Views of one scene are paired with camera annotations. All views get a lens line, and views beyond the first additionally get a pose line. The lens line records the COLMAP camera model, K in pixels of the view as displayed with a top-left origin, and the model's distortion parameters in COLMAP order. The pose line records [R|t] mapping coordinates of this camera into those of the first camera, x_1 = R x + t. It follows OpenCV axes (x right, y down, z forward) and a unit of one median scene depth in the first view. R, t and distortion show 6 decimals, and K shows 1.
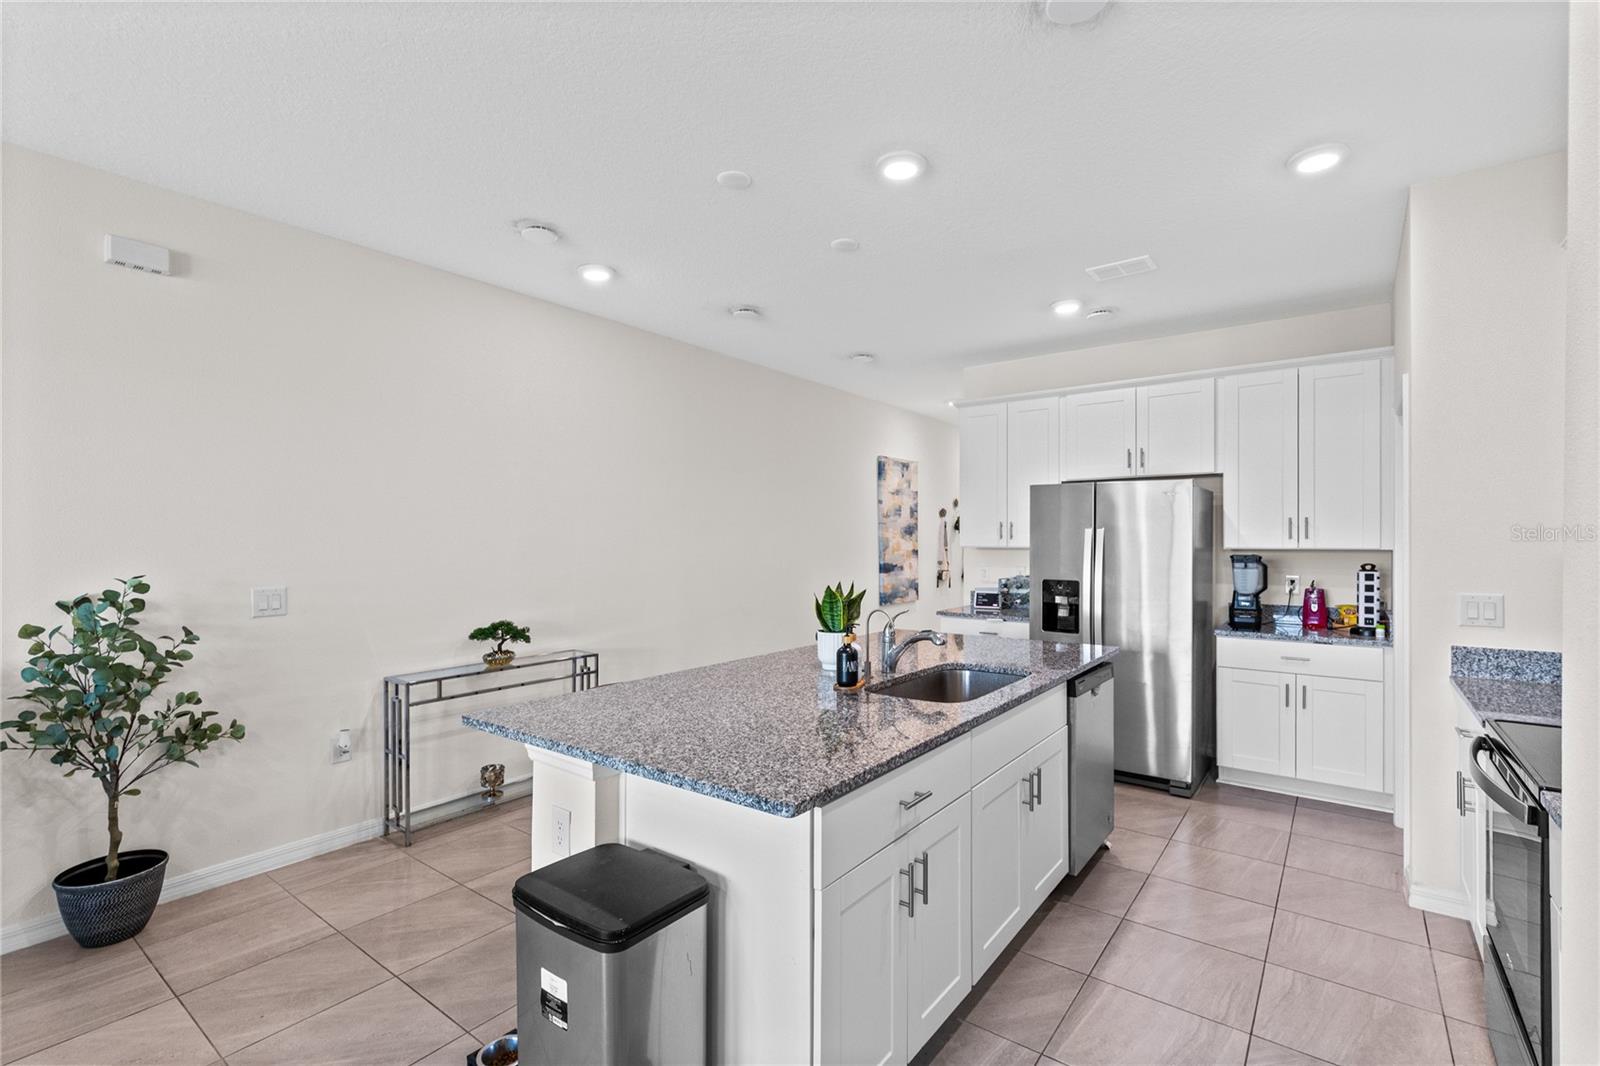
lens RADIAL K [[732.0, 0, 799.7], [0, 732.0, 538.5], [0, 0, 1]] dist [0.015370, -0.000281]
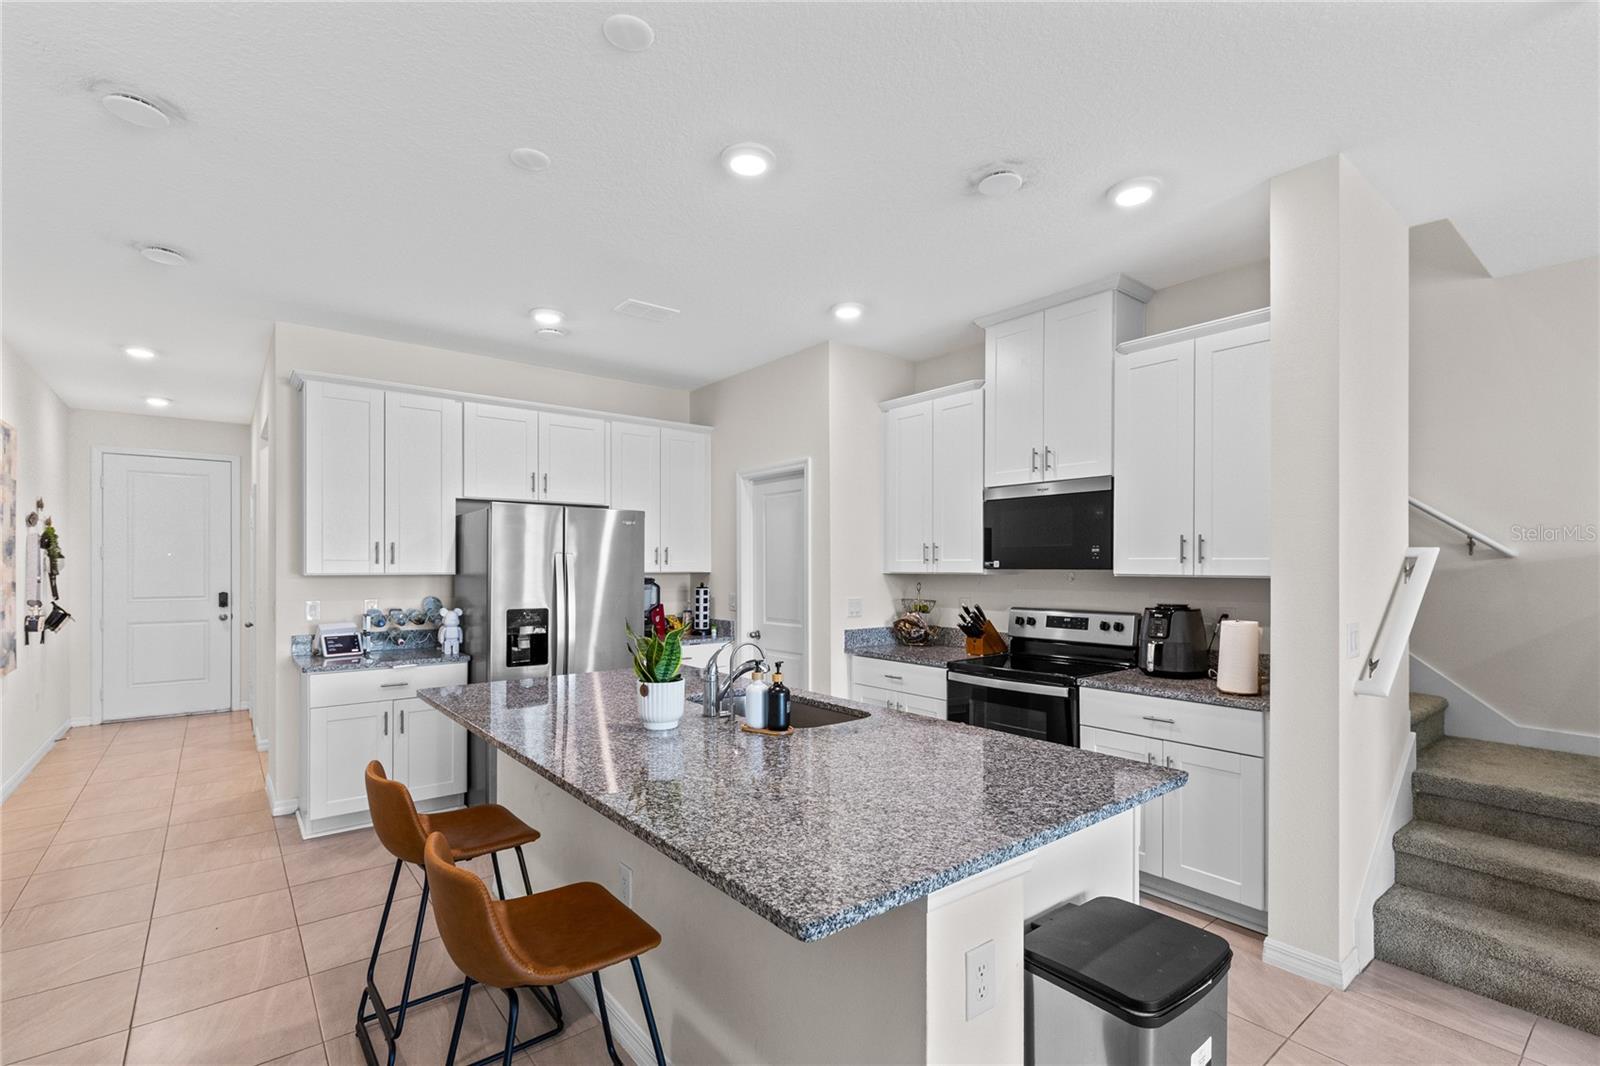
lens RADIAL K [[732.0, 0, 826.3], [0, 732.0, 562.7], [0, 0, 1]] dist [0.015370, -0.000281]
pose [[0.226468, 0.004413, 0.974009, -0.456135], [-0.003297, 0.999987, -0.003764, 0.001134], [-0.974013, -0.002359, 0.226480, 0.429283]]
